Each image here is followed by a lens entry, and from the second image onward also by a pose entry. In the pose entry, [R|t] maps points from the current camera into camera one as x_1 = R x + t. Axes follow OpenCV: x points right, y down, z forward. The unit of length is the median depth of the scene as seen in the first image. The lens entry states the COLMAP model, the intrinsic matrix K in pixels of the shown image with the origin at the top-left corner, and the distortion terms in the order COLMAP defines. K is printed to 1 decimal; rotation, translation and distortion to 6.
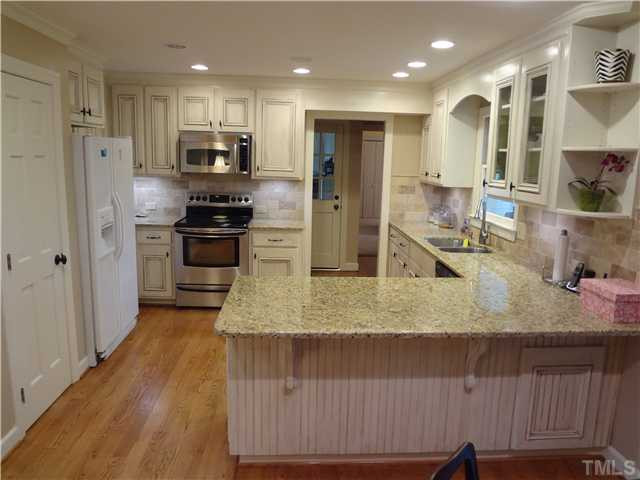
lens RADIAL K [[499.6, 0, 321.5], [0, 499.6, 242.3], [0, 0, 1]] dist [-0.004371, 0.001173]
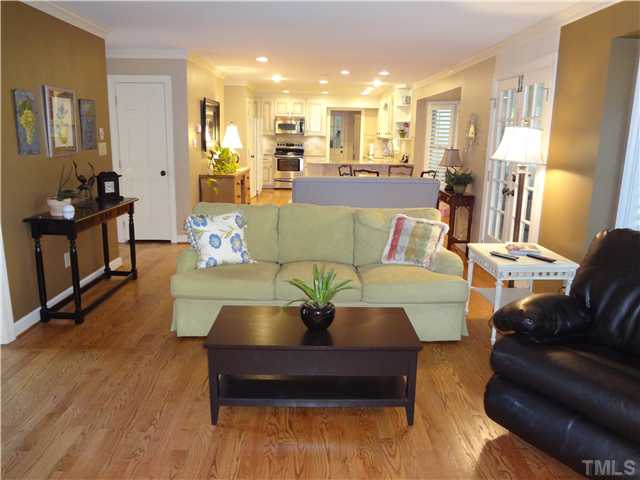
lens RADIAL K [[499.6, 0, 317.8], [0, 499.6, 237.3], [0, 0, 1]] dist [-0.004371, 0.001173]
pose [[0.998894, 0.002146, -0.046979, 0.036786], [-0.000715, 0.999536, 0.030457, 0.274438], [0.047022, -0.030390, 0.998431, -1.347984]]
